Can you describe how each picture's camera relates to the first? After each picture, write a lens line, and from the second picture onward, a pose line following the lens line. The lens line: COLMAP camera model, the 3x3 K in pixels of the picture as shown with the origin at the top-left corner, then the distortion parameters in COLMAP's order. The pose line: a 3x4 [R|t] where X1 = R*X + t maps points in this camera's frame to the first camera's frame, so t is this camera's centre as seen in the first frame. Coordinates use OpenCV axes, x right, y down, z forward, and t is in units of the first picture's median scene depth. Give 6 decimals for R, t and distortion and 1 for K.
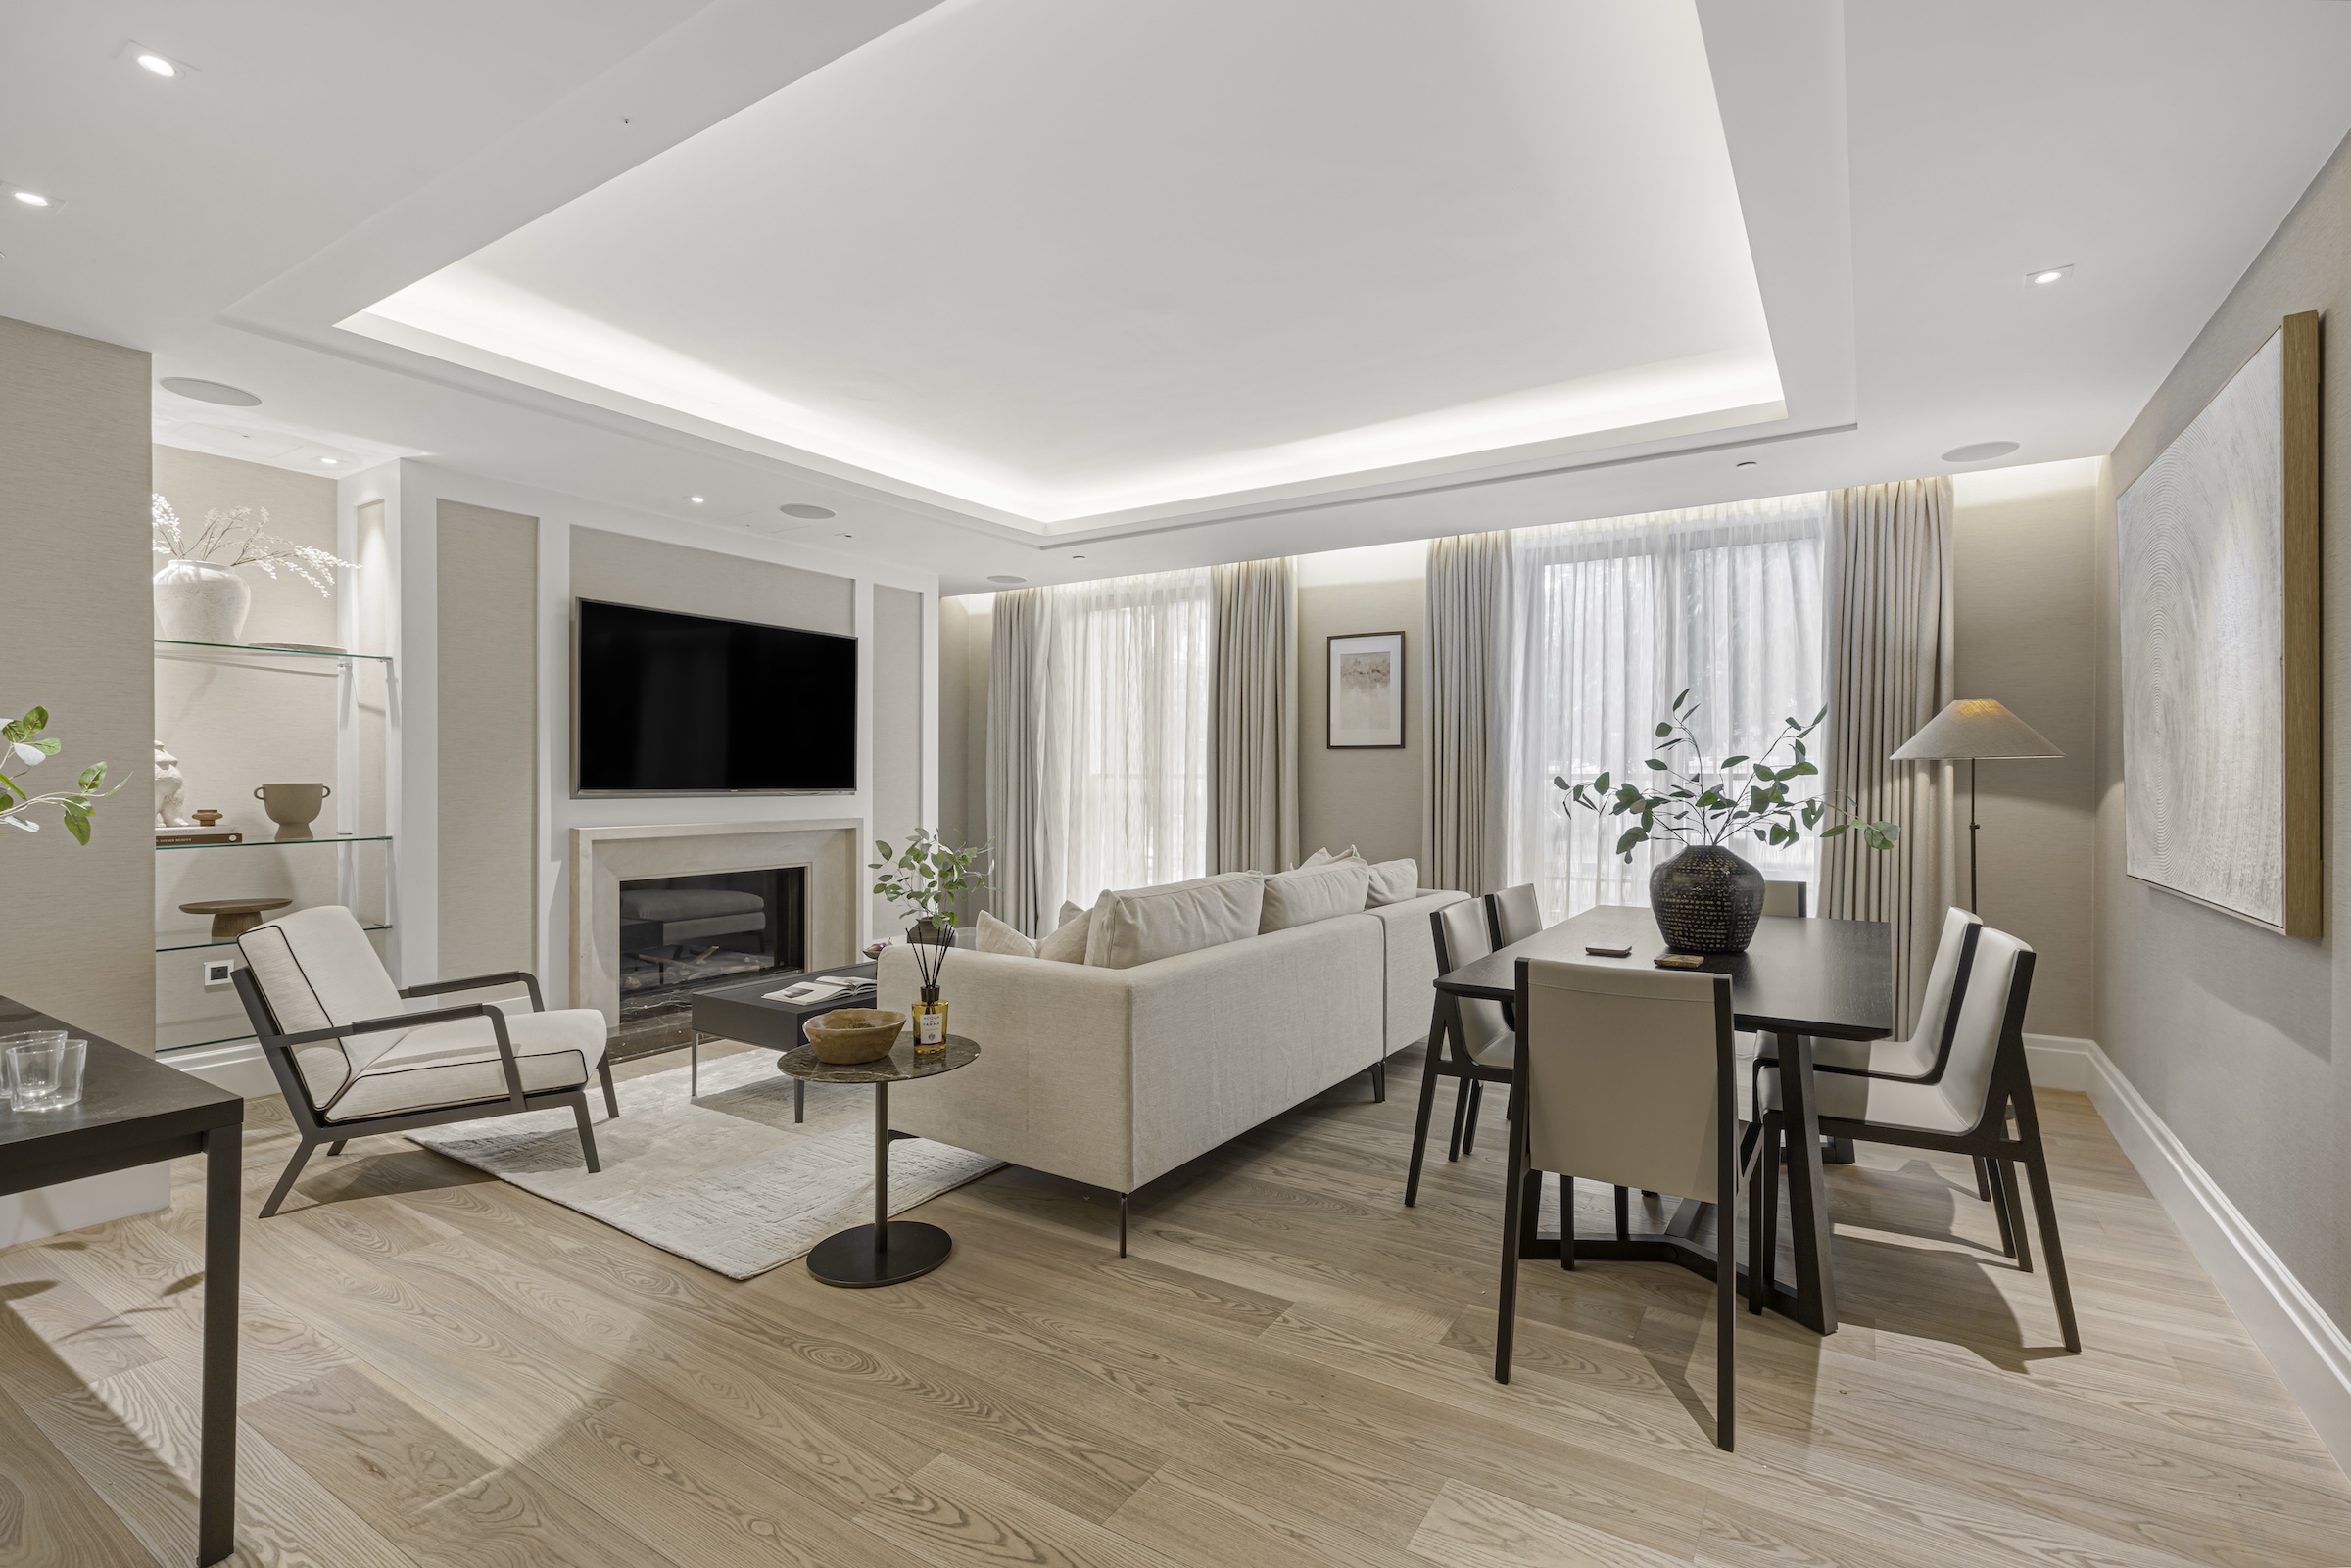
lens RADIAL K [[1075.3, 0, 1178.2], [0, 1075.3, 774.2], [0, 0, 1]] dist [-0.001674, -0.000177]
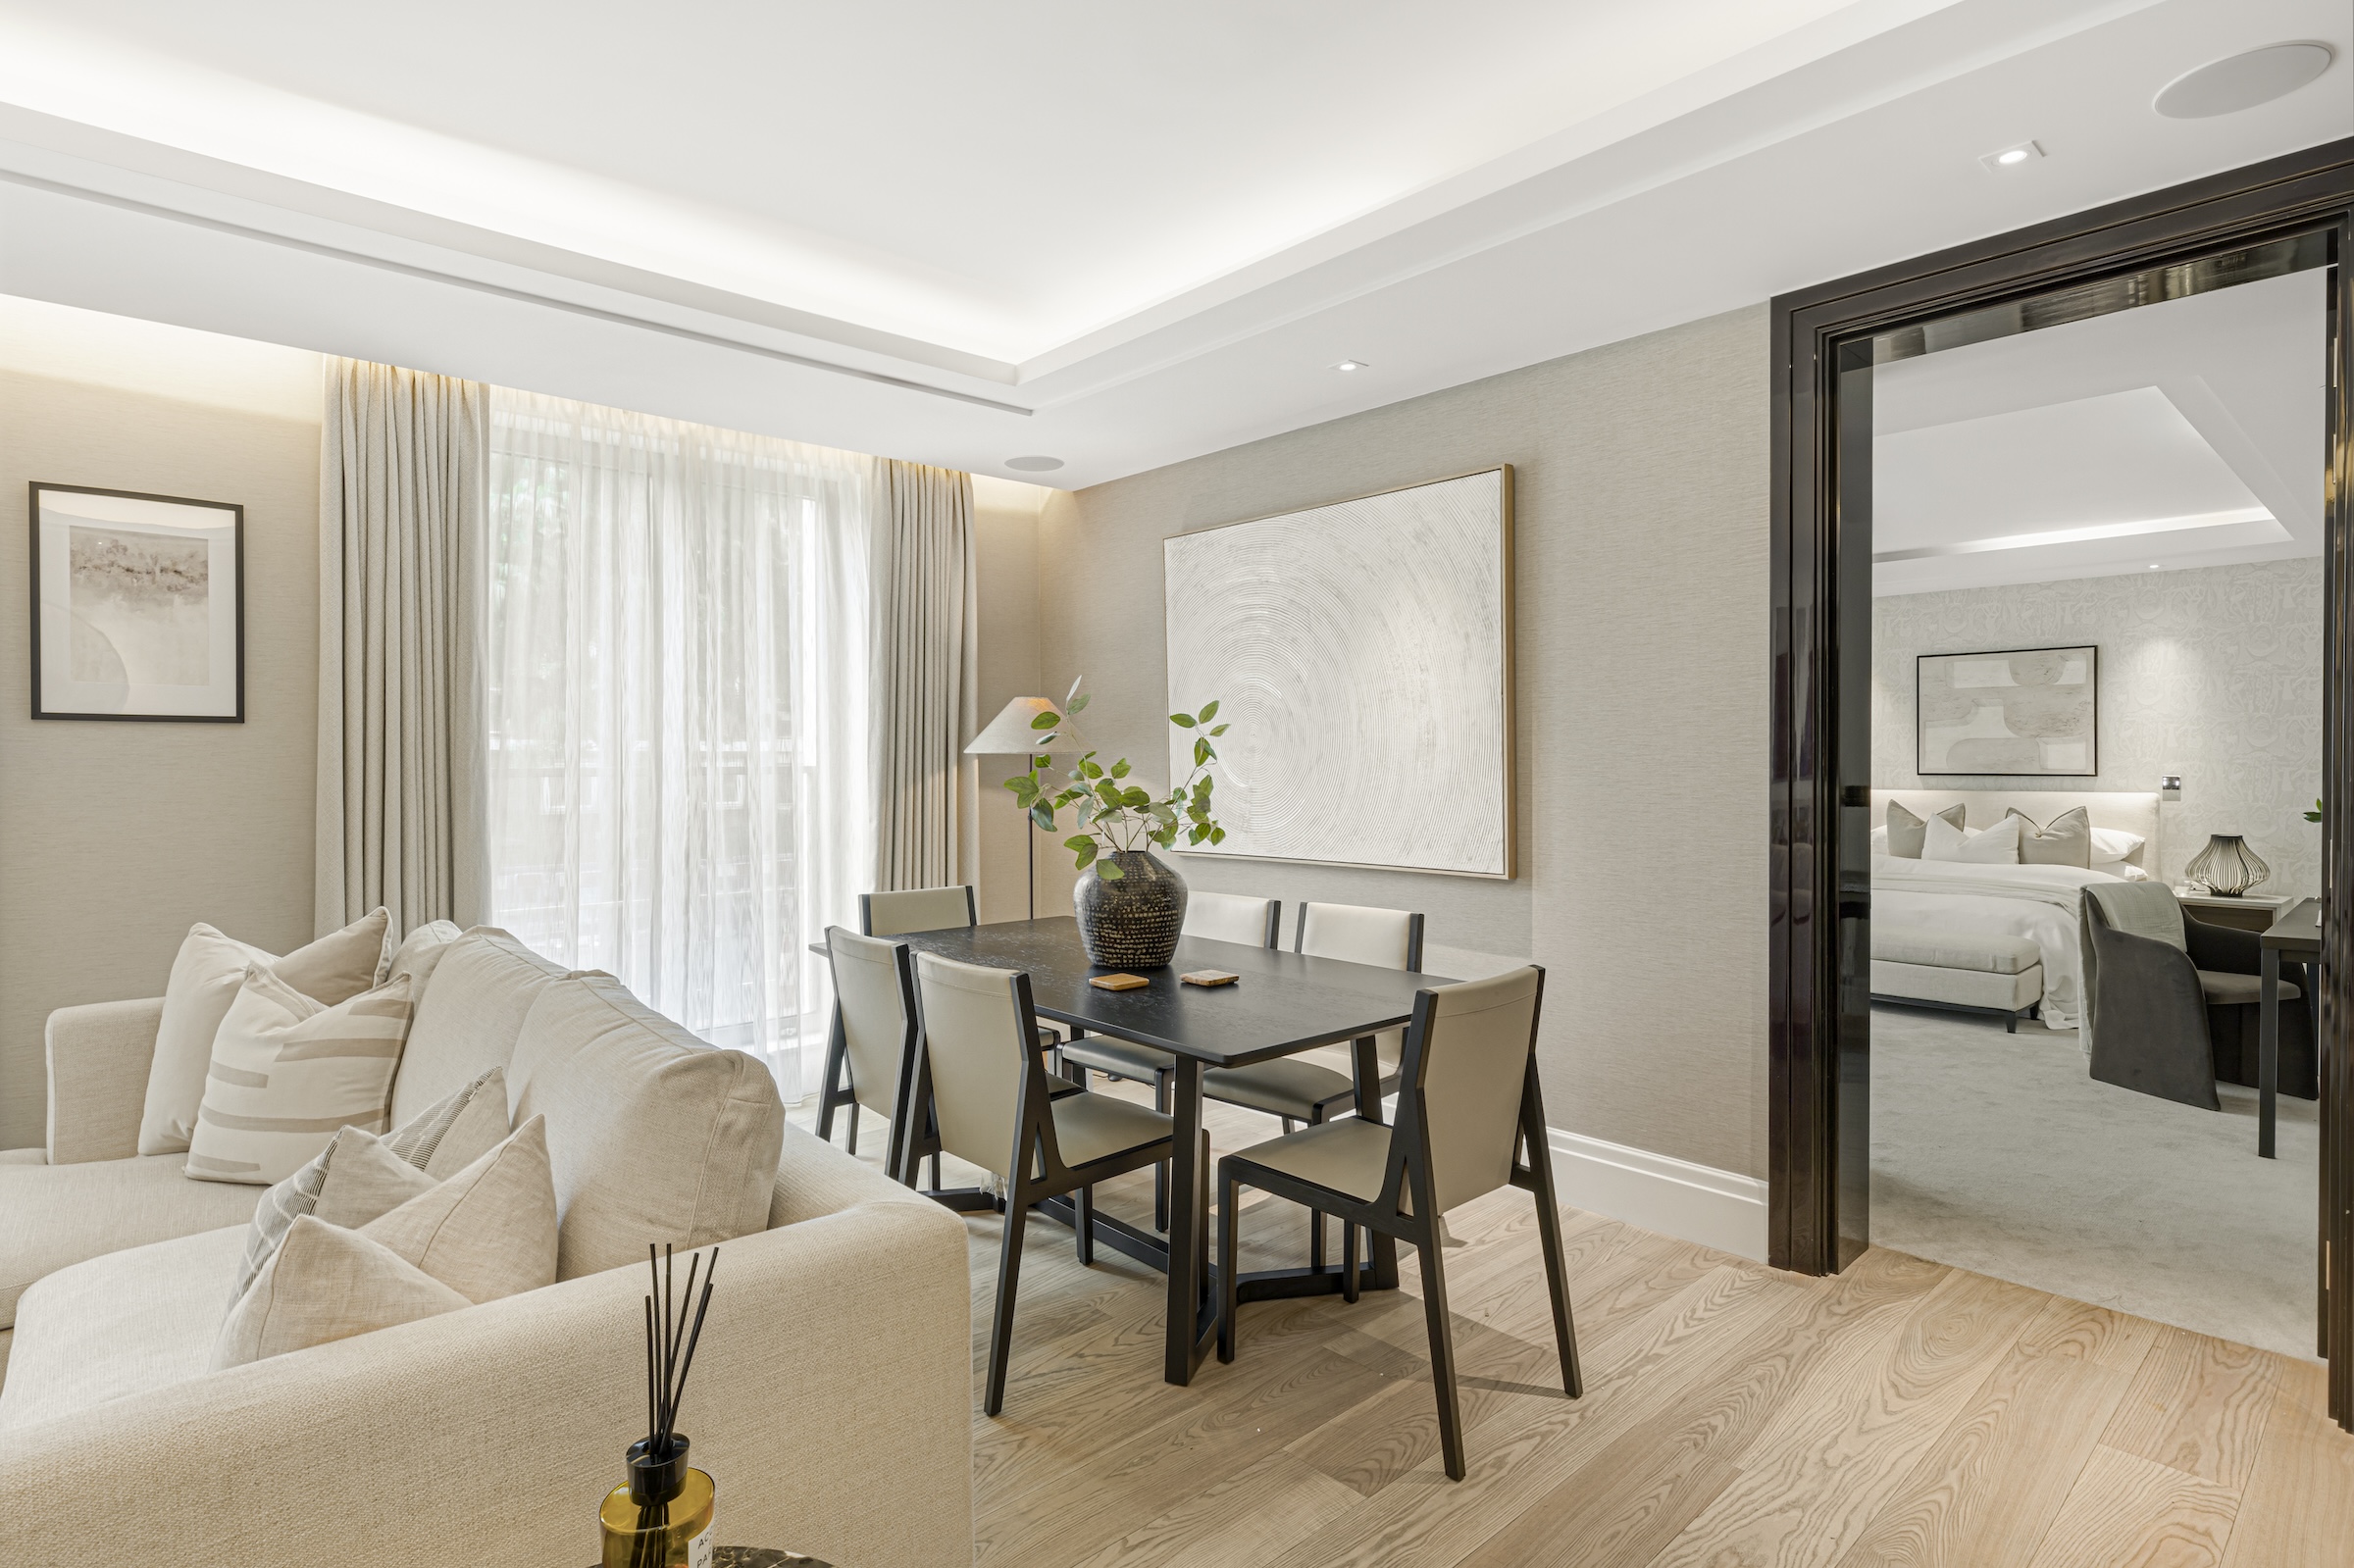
lens RADIAL K [[1230.5, 0, 1241.7], [0, 1230.5, 770.3], [0, 0, 1]] dist [-0.000776, -0.000290]
pose [[0.226928, -0.007385, 0.973883, -0.345106], [-0.000011, 0.999971, 0.007586, -0.006458], [-0.973911, -0.001732, 0.226922, 0.465933]]
